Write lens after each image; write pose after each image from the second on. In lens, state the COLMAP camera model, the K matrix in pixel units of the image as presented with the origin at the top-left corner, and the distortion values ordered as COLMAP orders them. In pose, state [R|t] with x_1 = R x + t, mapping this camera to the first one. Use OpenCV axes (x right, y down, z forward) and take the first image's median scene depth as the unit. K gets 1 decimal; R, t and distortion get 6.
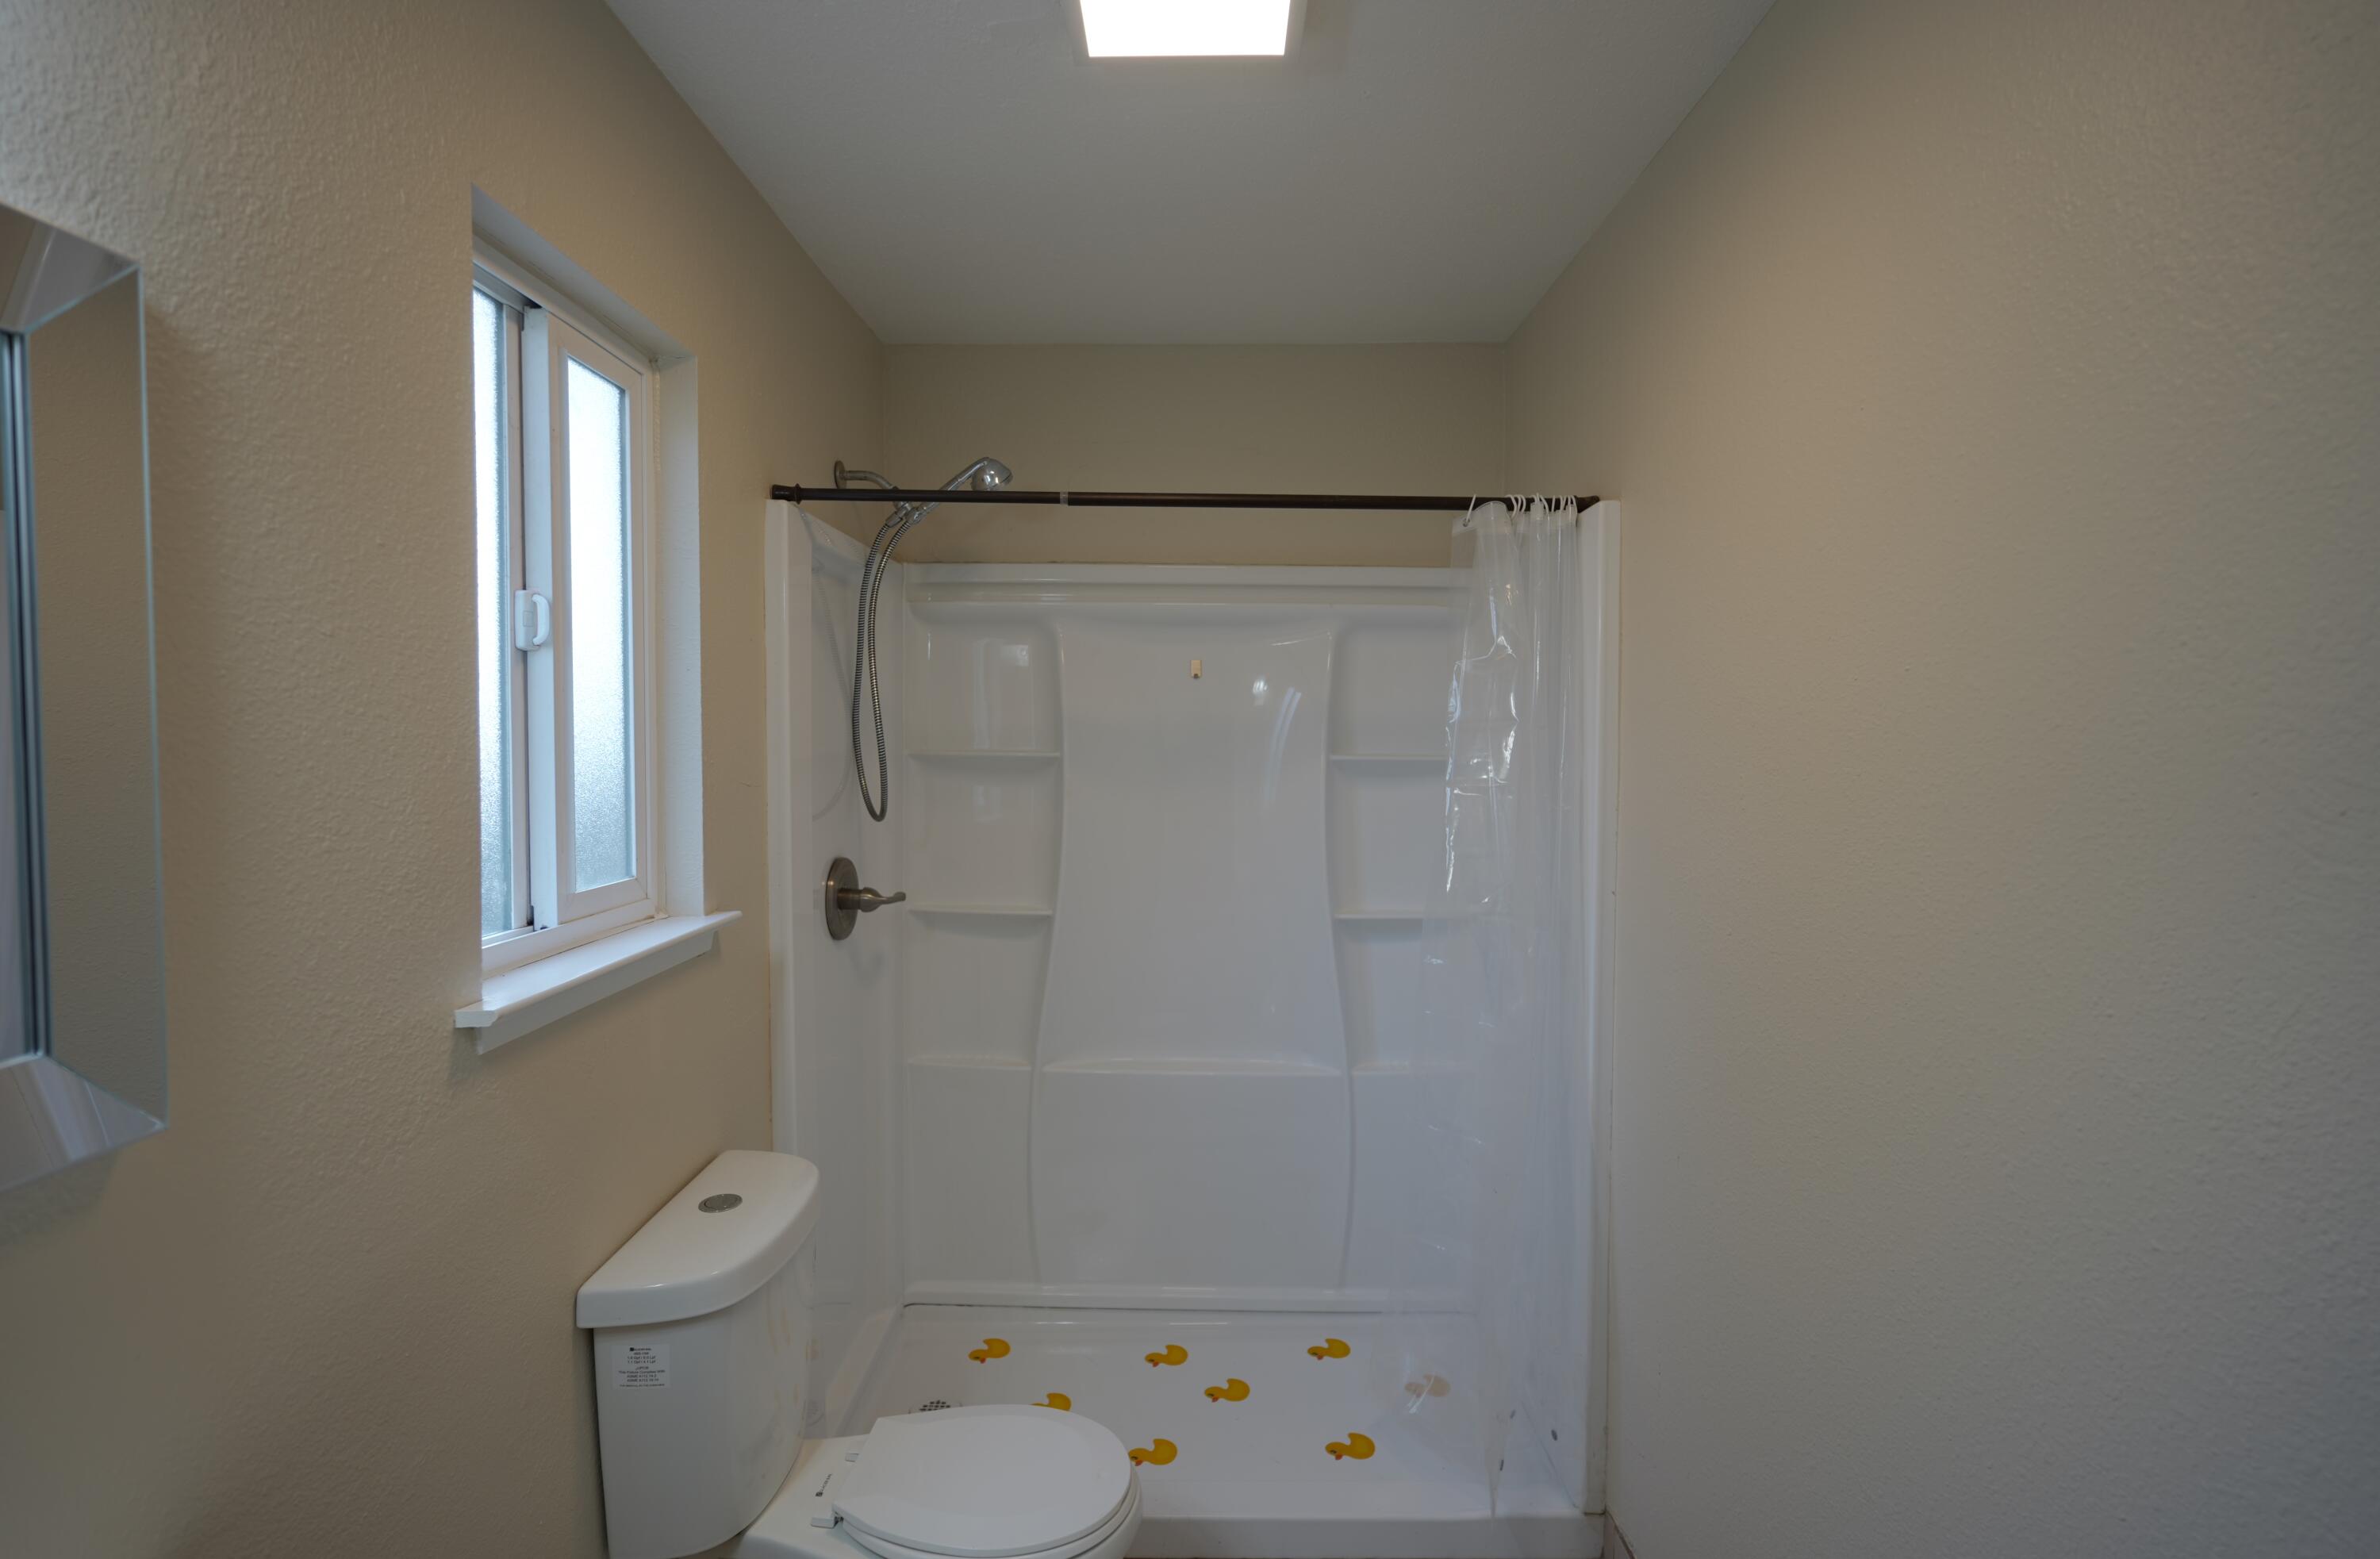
lens RADIAL K [[1172.5, 0, 1179.4], [0, 1172.5, 772.5], [0, 0, 1]] dist [-0.006083, 0.000169]
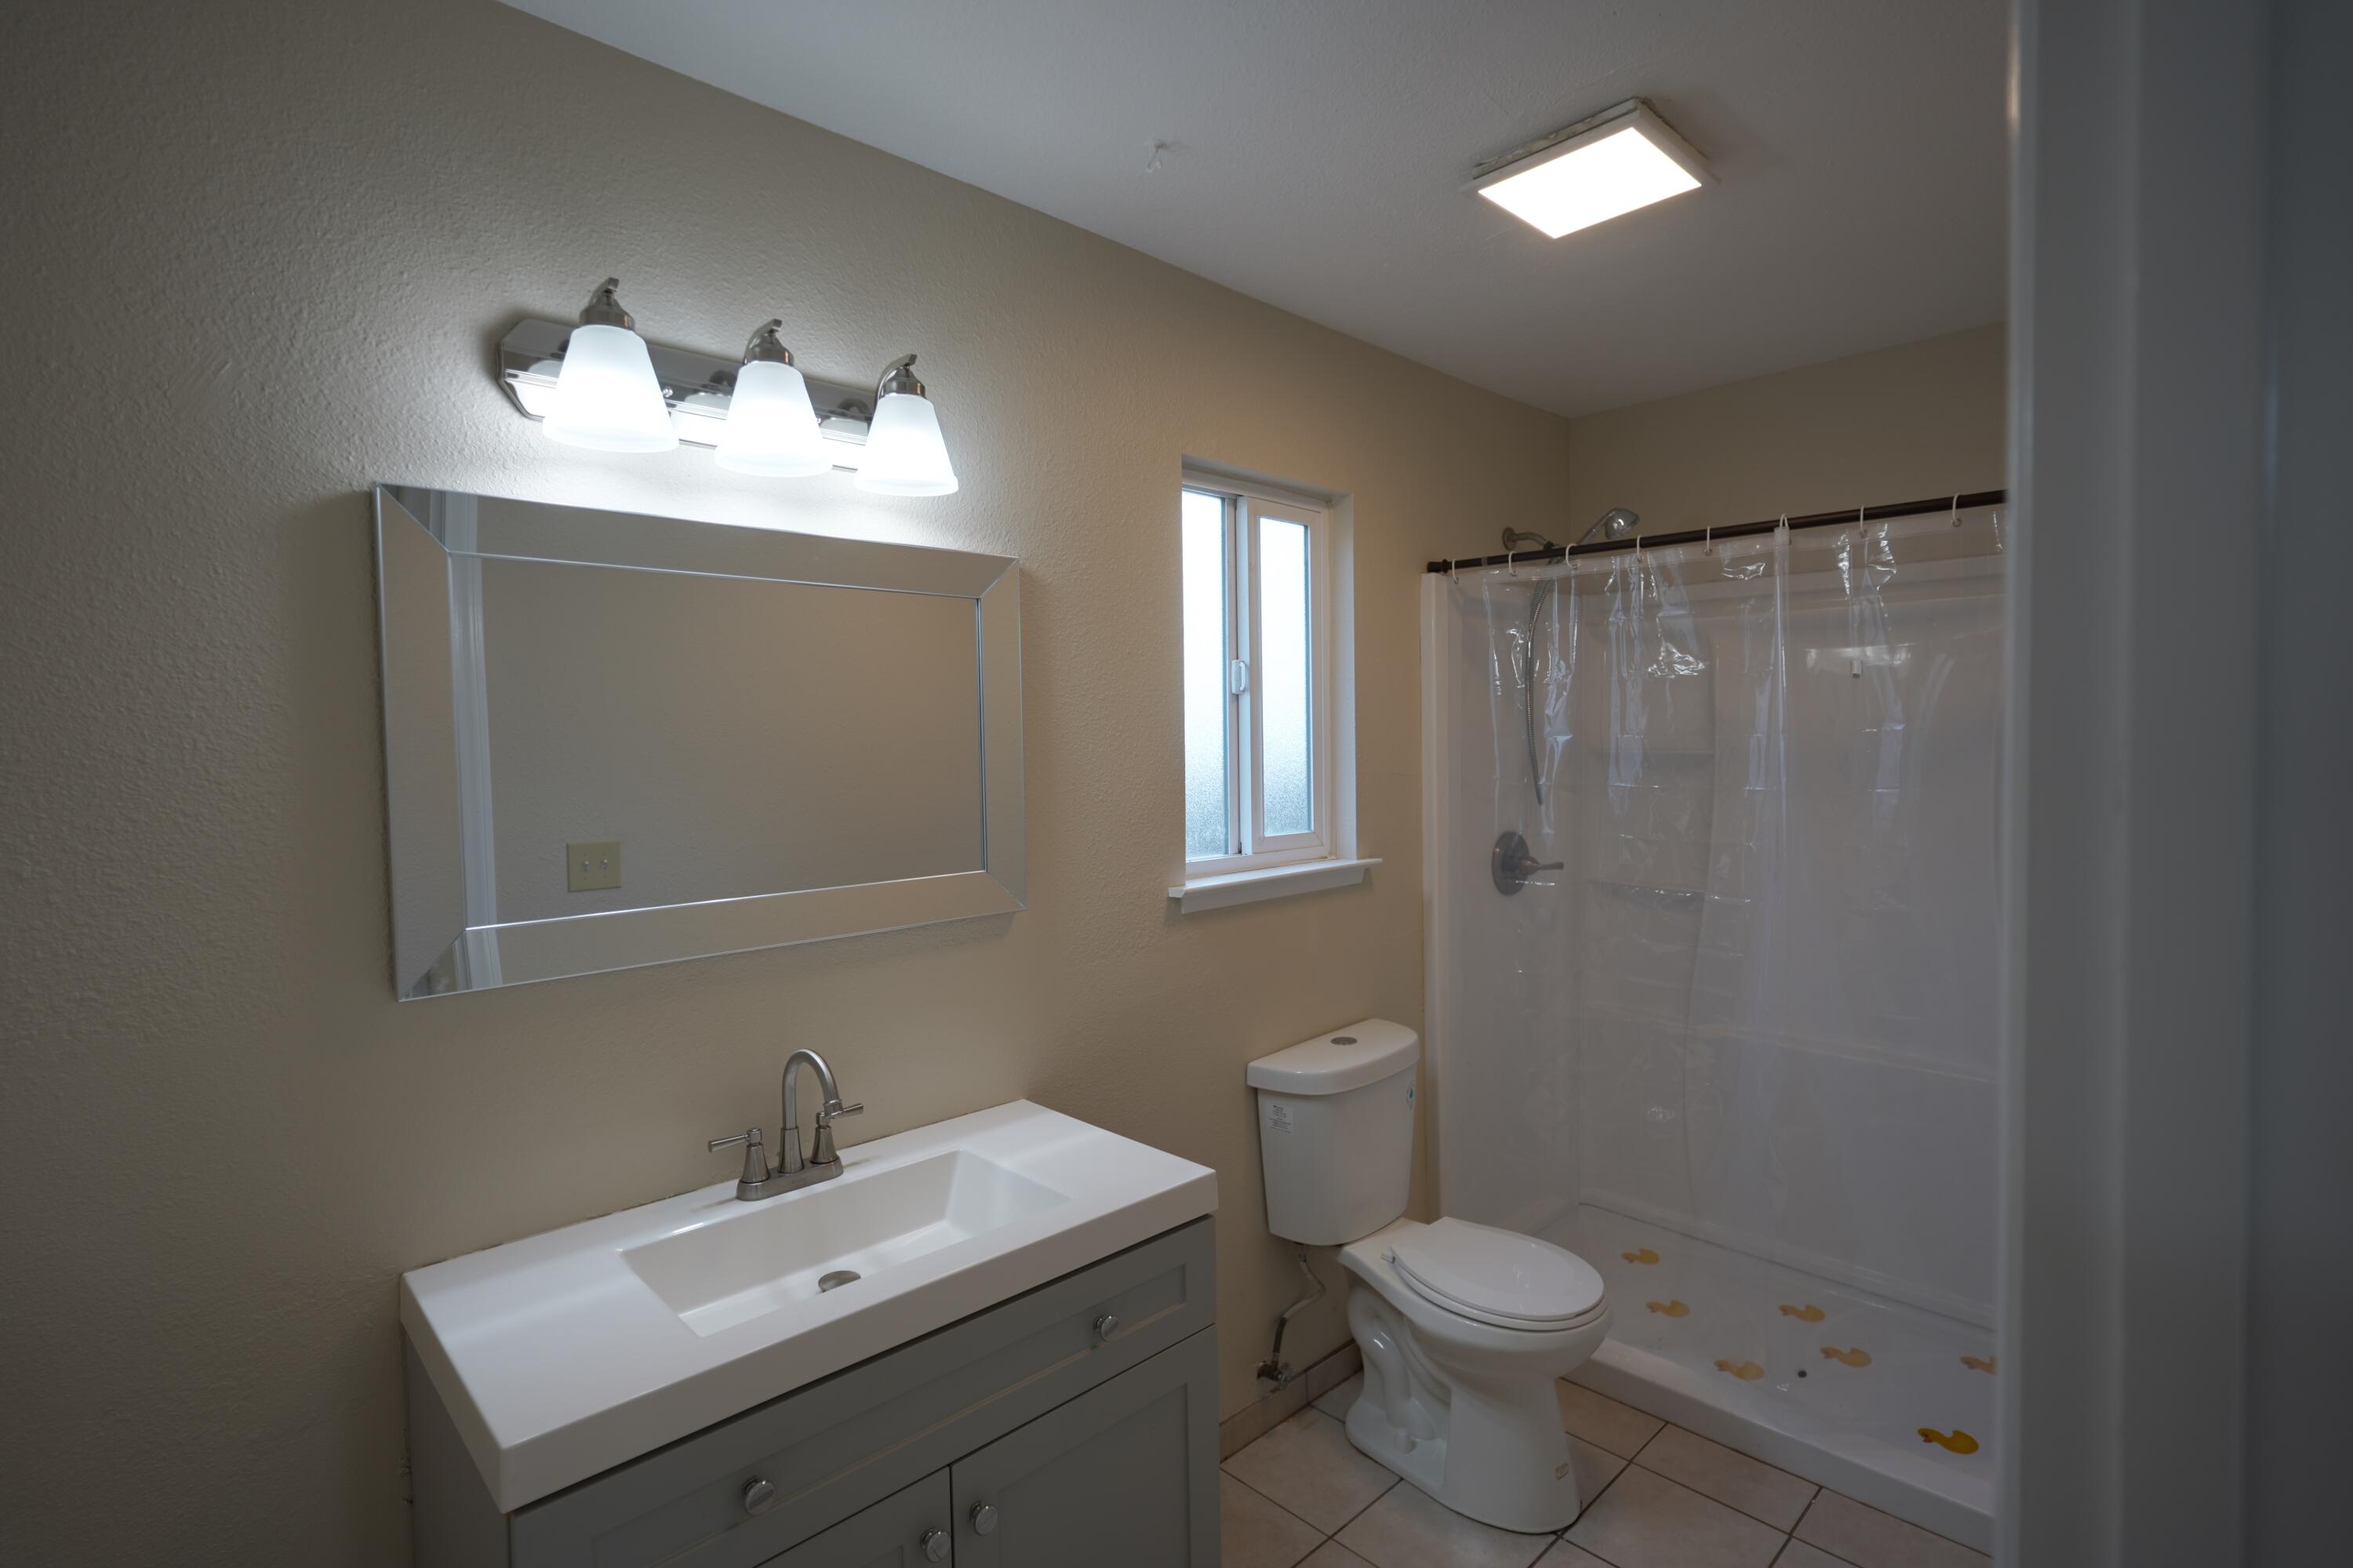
lens RADIAL K [[1122.2, 0, 1184.1], [0, 1122.2, 781.2], [0, 0, 1]] dist [-0.009705, 0.006178]
pose [[0.702485, 0.013468, -0.711571, 0.525870], [-0.006297, 0.999899, 0.012708, 0.003538], [0.711671, -0.004446, 0.702499, -0.205477]]
